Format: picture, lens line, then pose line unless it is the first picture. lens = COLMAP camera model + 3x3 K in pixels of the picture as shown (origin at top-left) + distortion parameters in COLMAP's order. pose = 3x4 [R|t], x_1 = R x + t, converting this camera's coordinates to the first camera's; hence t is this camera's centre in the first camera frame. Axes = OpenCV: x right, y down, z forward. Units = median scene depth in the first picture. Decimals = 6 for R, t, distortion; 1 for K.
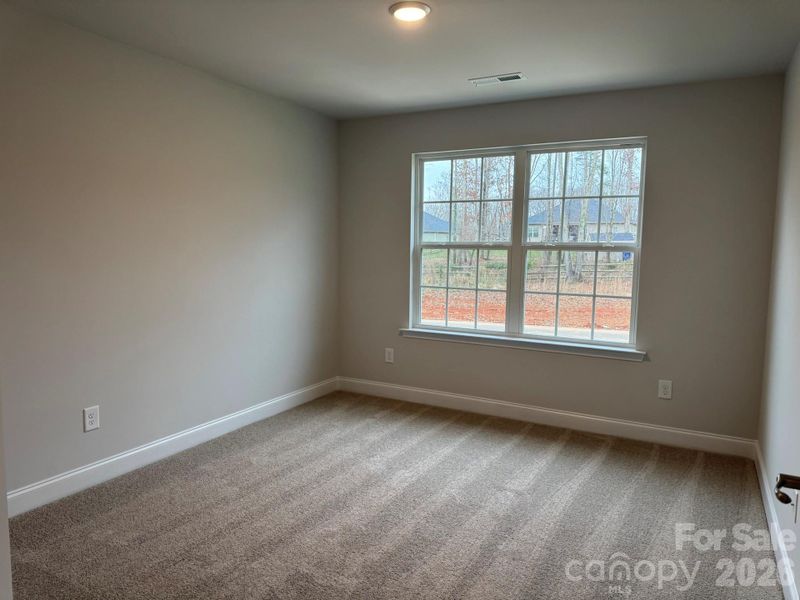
lens RADIAL K [[569.3, 0, 409.2], [0, 569.3, 310.1], [0, 0, 1]] dist [0.056427, -0.004333]
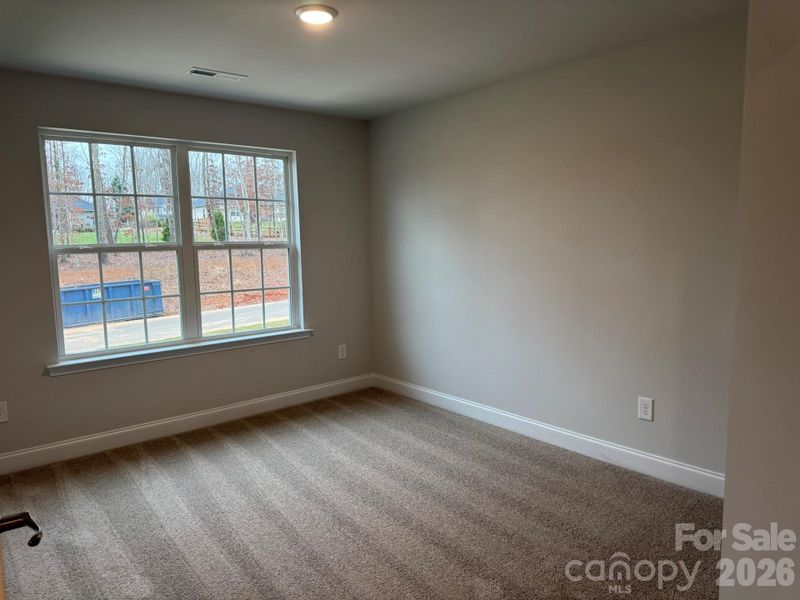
lens RADIAL K [[569.3, 0, 409.2], [0, 569.3, 310.1], [0, 0, 1]] dist [0.056427, -0.004333]
pose [[0.376027, -0.139182, 0.916096, -0.577022], [0.142510, 0.985579, 0.091243, -0.044142], [-0.915584, 0.096243, 0.390439, 0.312154]]
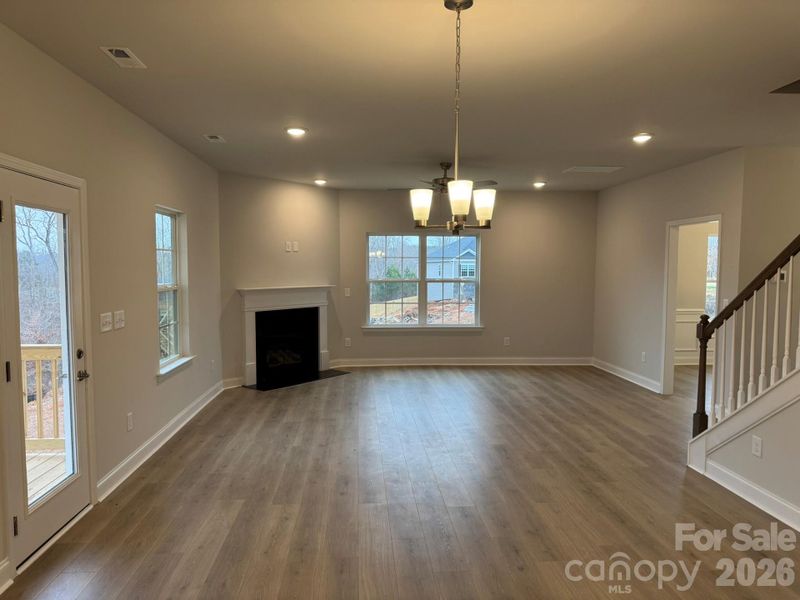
lens RADIAL K [[569.3, 0, 409.2], [0, 569.3, 310.1], [0, 0, 1]] dist [0.056427, -0.004333]
pose [[0.838754, -0.054569, 0.541769, -0.971861], [0.079196, 0.996611, -0.022226, 0.033840], [-0.538720, 0.061548, 0.840234, -0.673218]]
